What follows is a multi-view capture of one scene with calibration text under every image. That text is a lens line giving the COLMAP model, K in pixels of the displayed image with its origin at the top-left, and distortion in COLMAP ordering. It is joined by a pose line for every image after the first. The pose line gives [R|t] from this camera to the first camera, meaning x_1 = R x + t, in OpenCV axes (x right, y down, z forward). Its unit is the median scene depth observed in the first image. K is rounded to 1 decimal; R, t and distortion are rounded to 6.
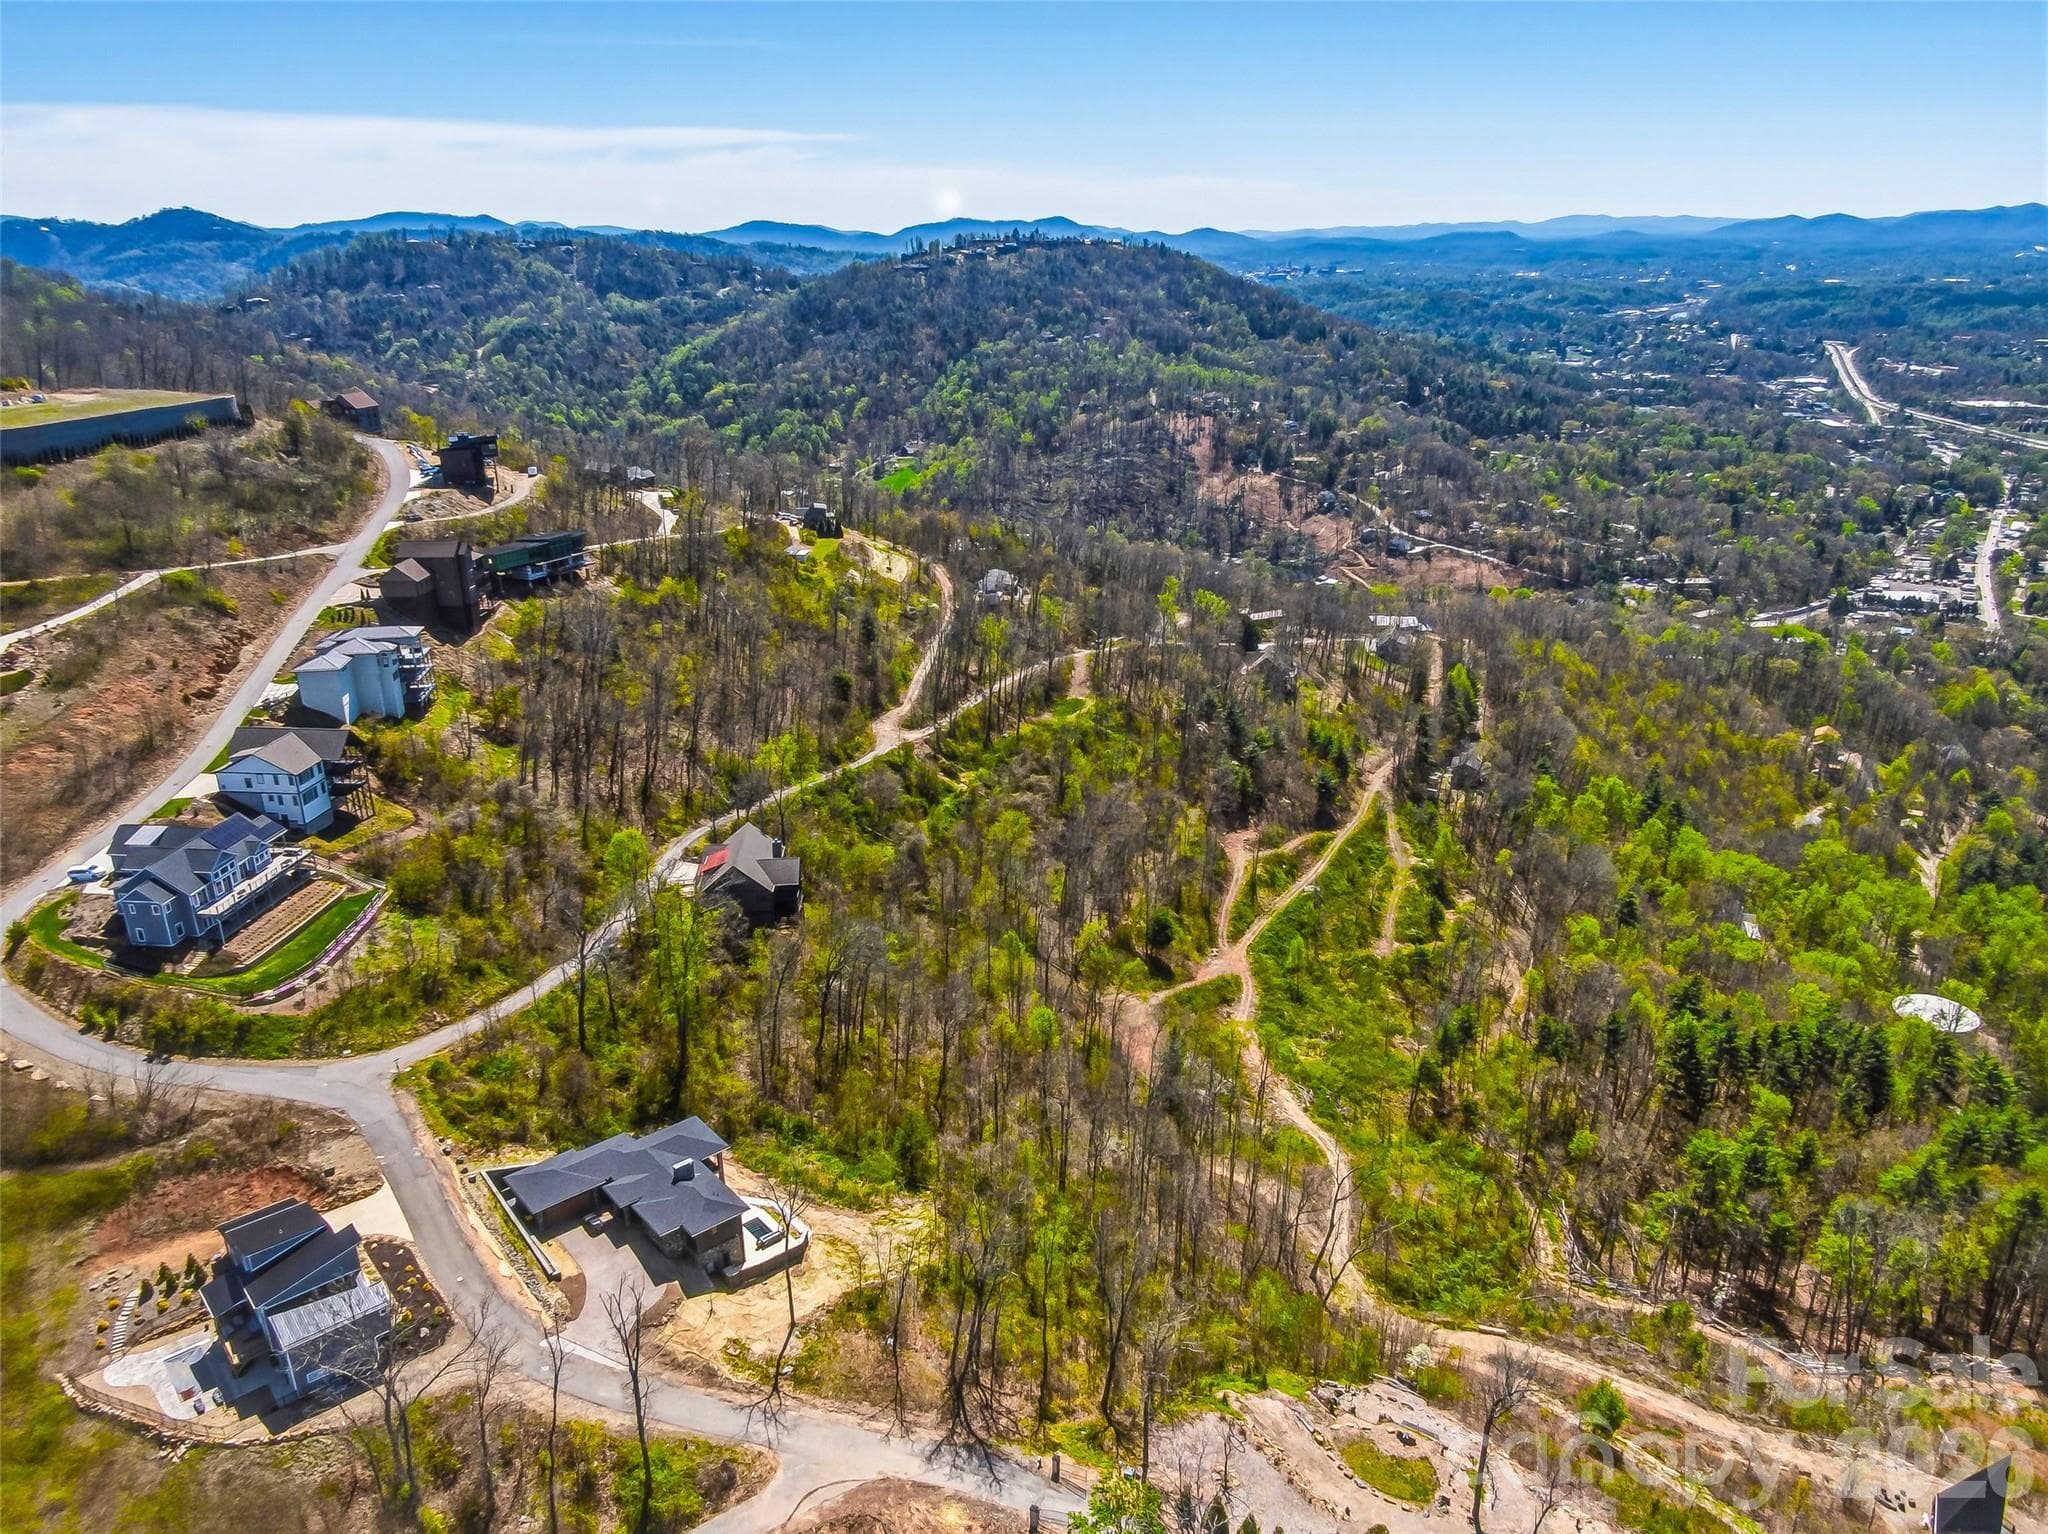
lens RADIAL K [[1456.4, 0, 1019.1], [0, 1456.4, 774.1], [0, 0, 1]] dist [0.028966, -0.048131]
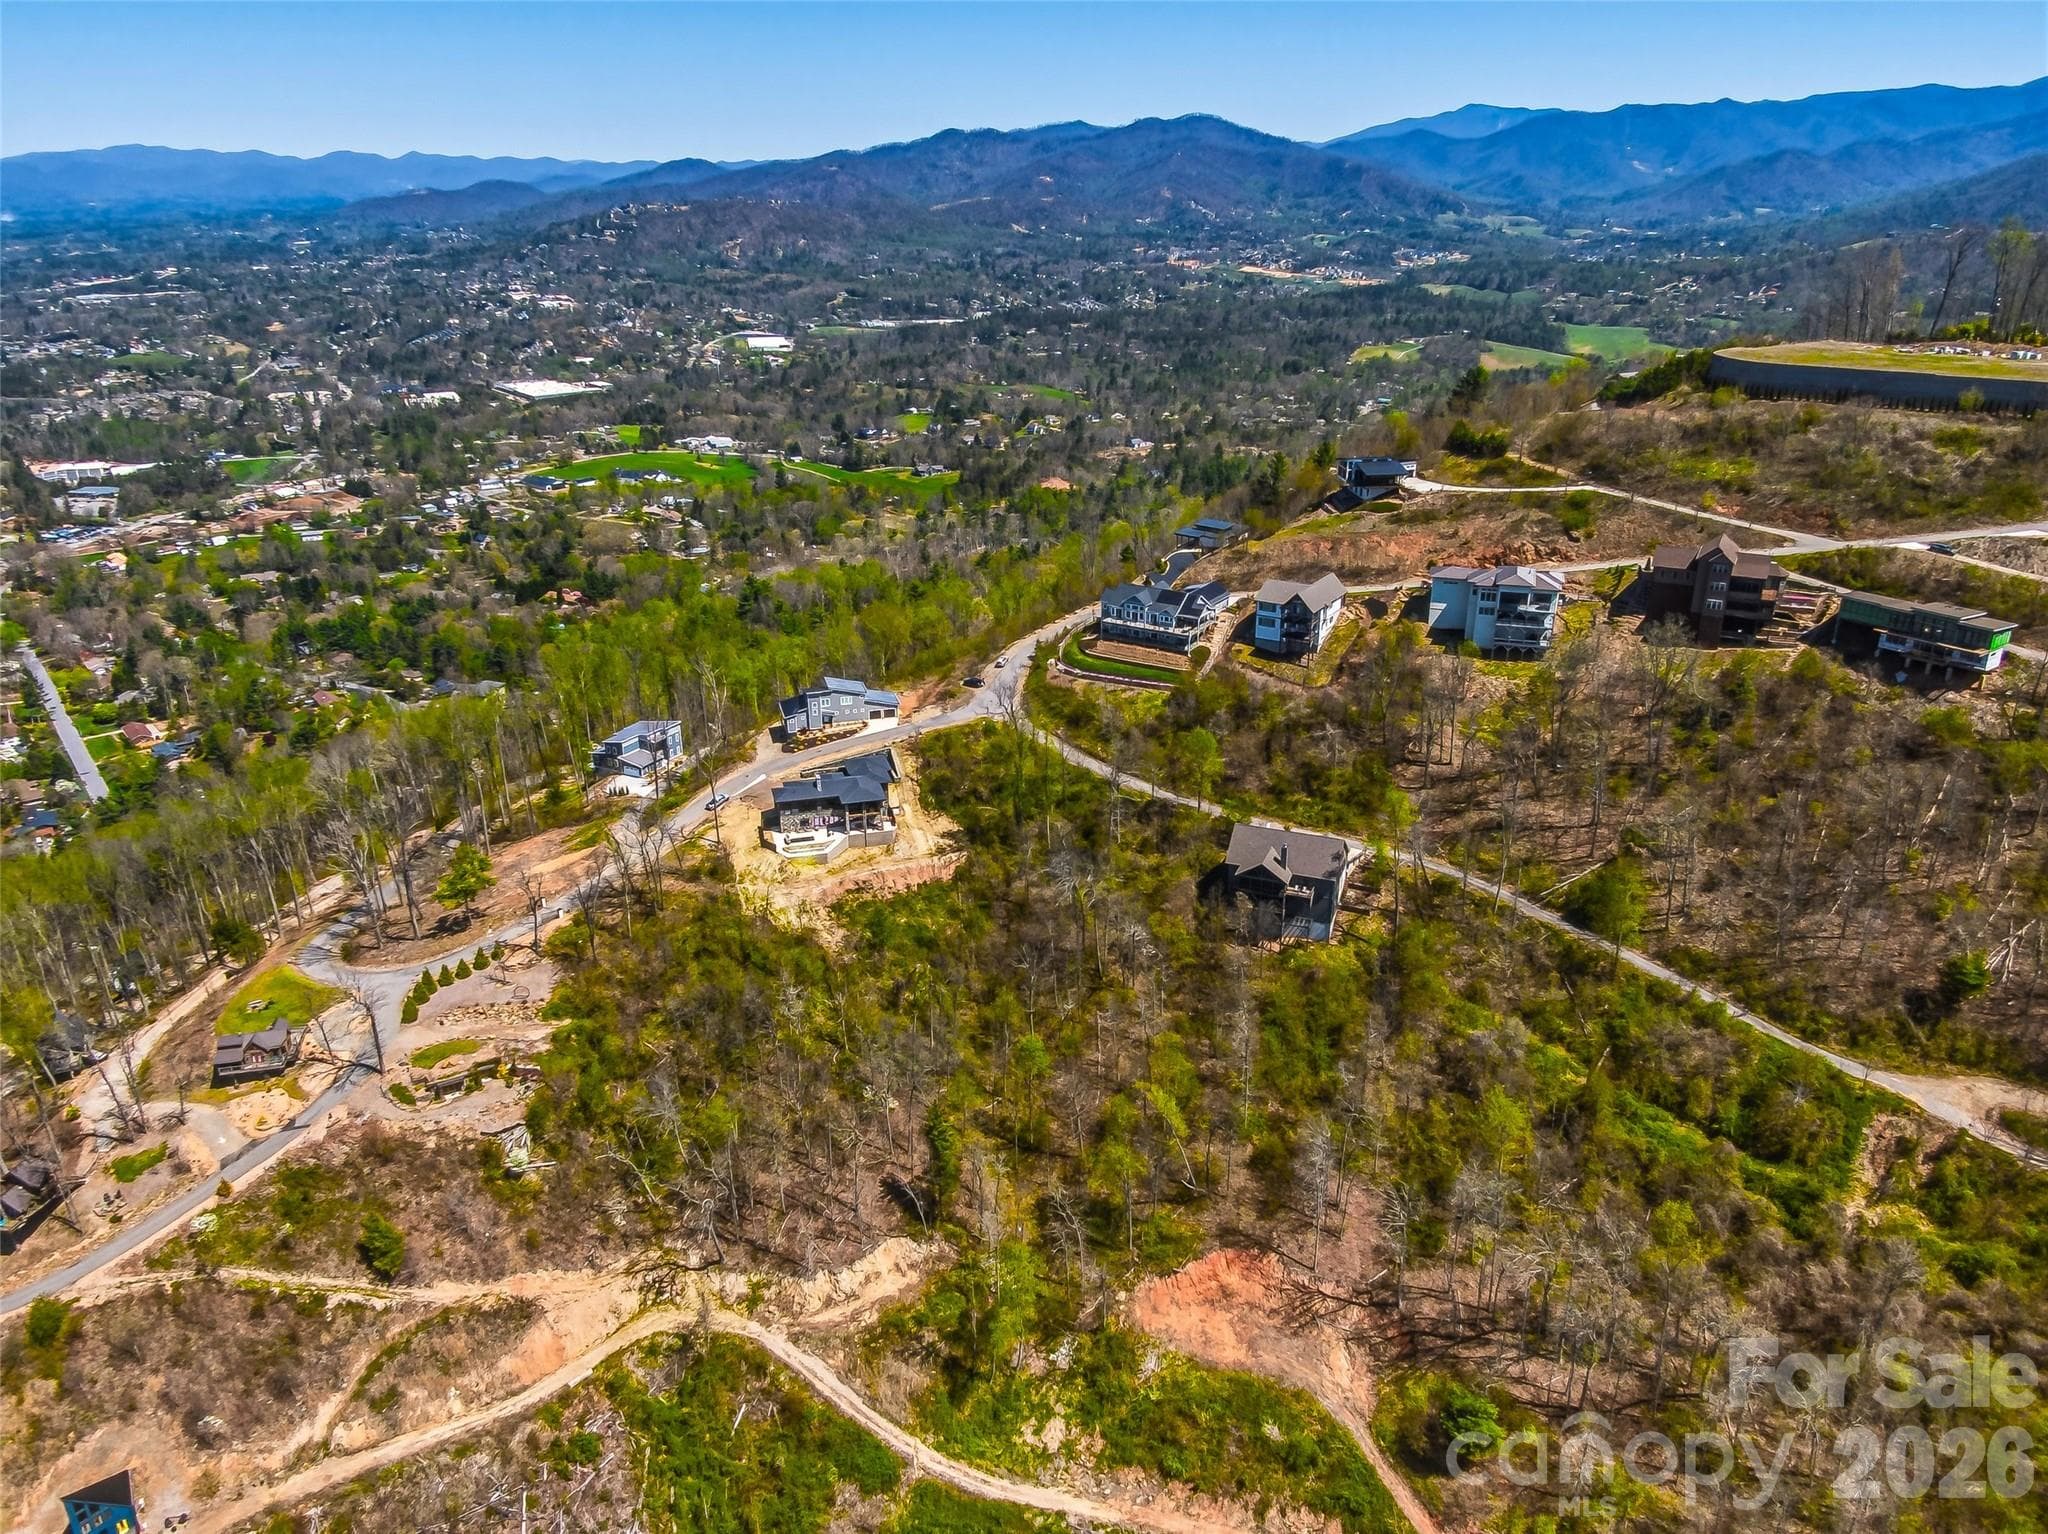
lens RADIAL K [[1456.4, 0, 1027.7], [0, 1456.4, 773.1], [0, 0, 1]] dist [0.028966, -0.048131]
pose [[-0.421896, 0.366591, -0.829225, 0.157933], [-0.300646, 0.806292, 0.509416, -0.099397], [0.855345, 0.464224, -0.229958, 0.236478]]
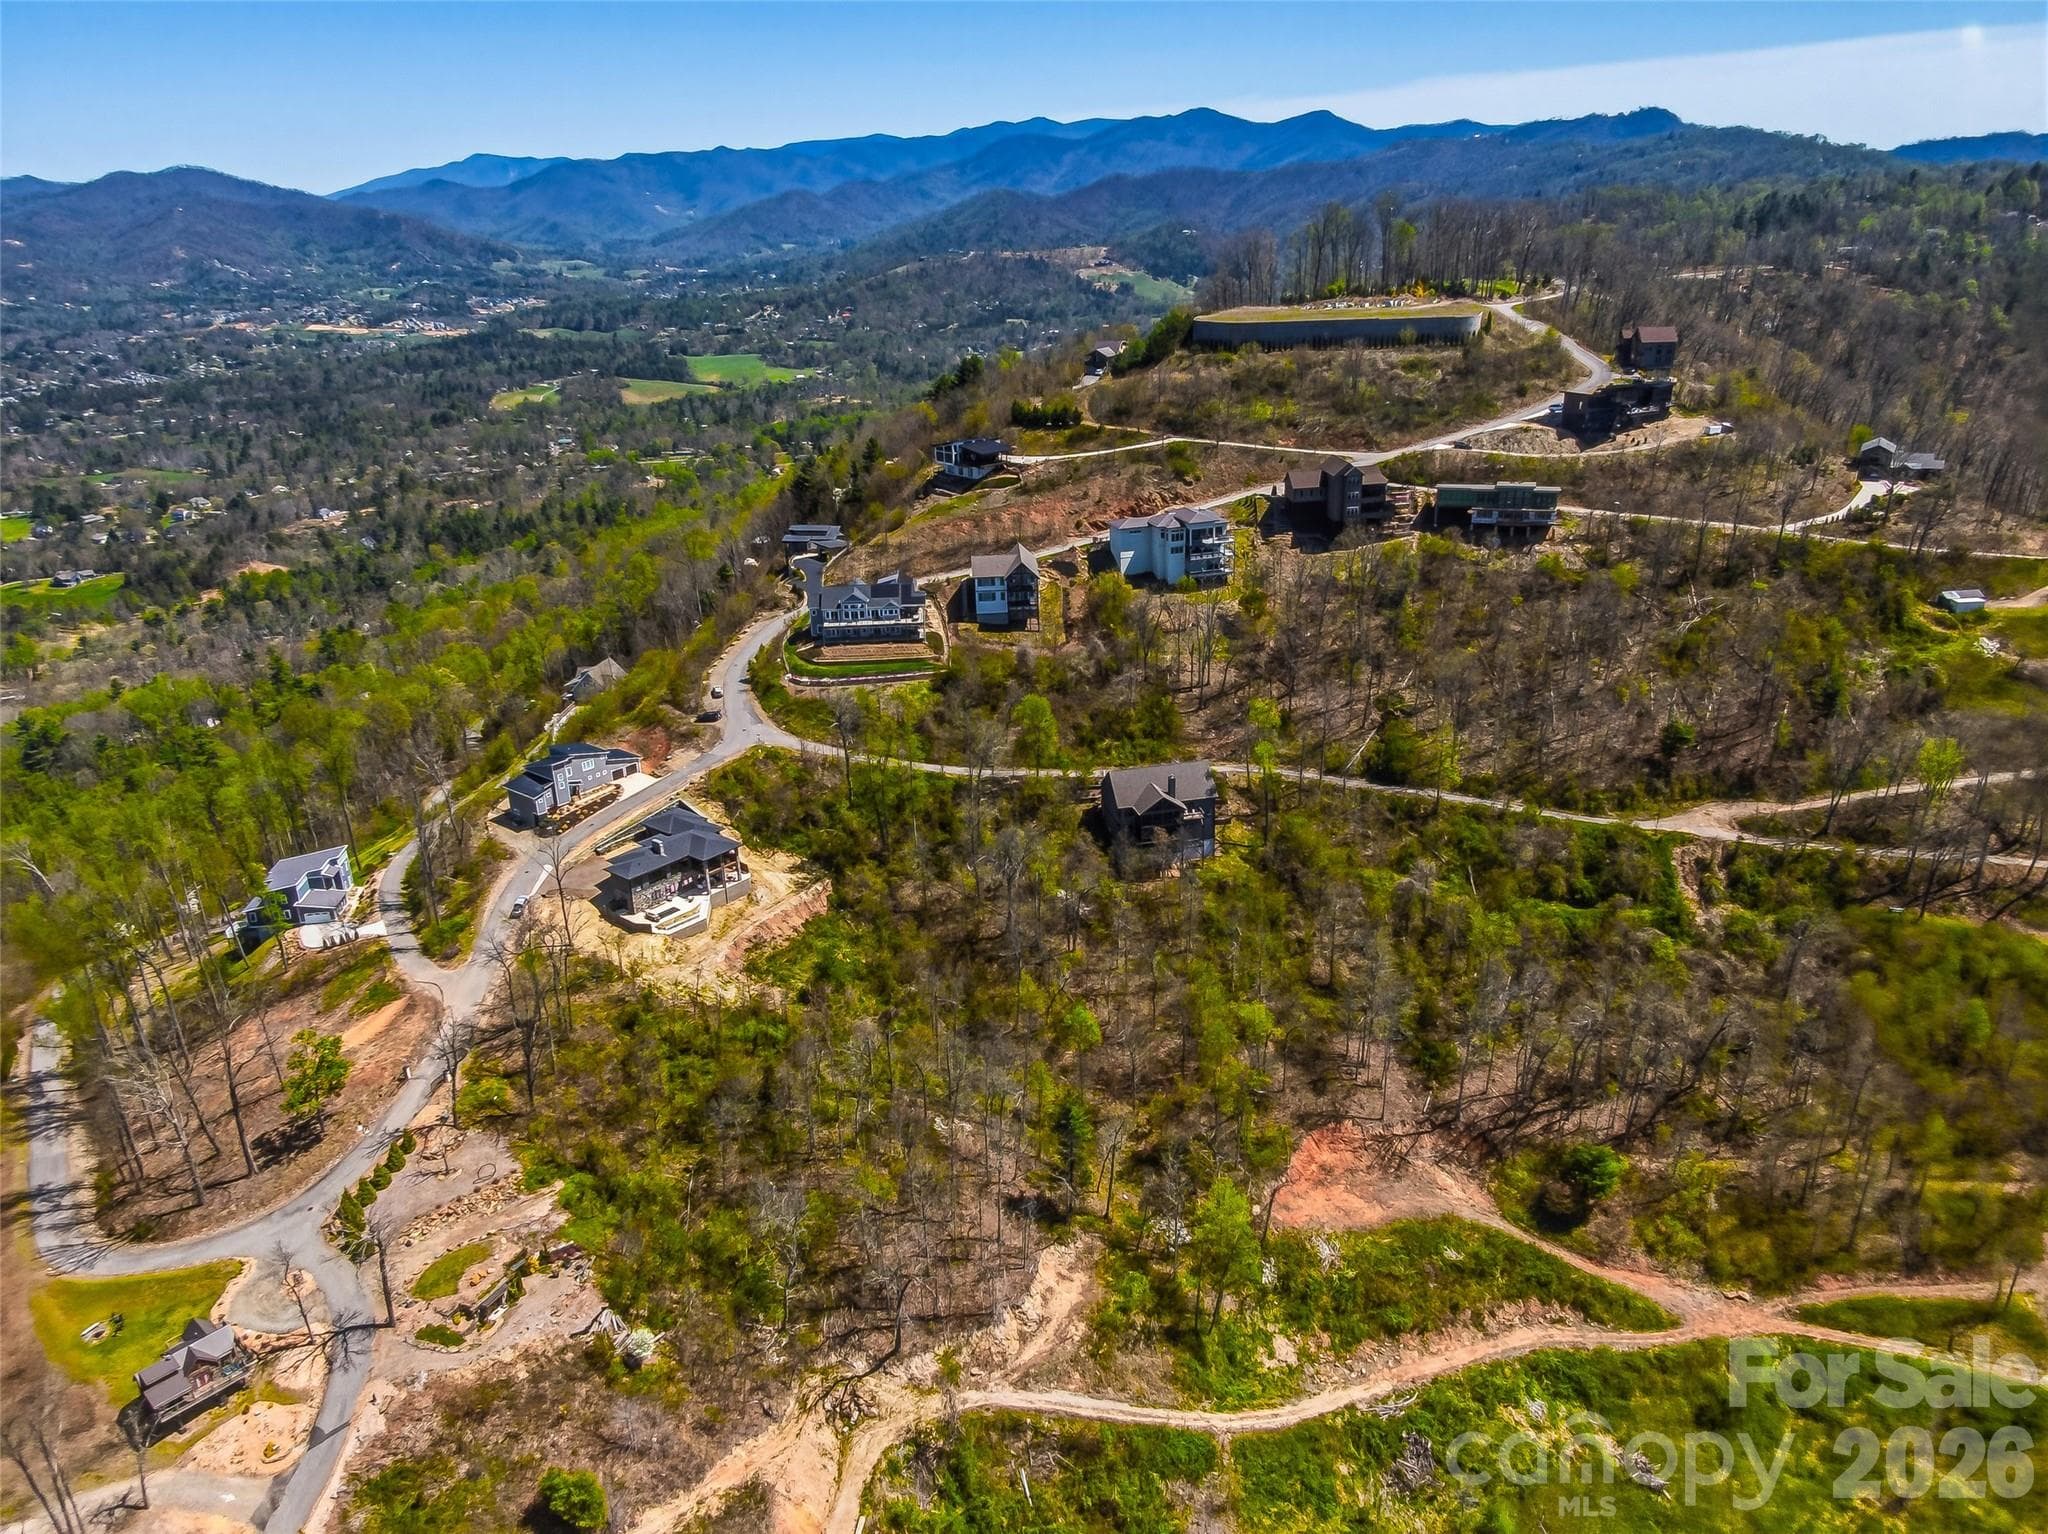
lens RADIAL K [[1456.4, 0, 1027.0], [0, 1456.4, 764.5], [0, 0, 1]] dist [0.028966, -0.048131]
pose [[0.169917, 0.369397, -0.913605, 0.173113], [-0.314493, 0.898935, 0.304975, -0.056022], [0.933929, 0.235501, 0.268917, 0.138442]]
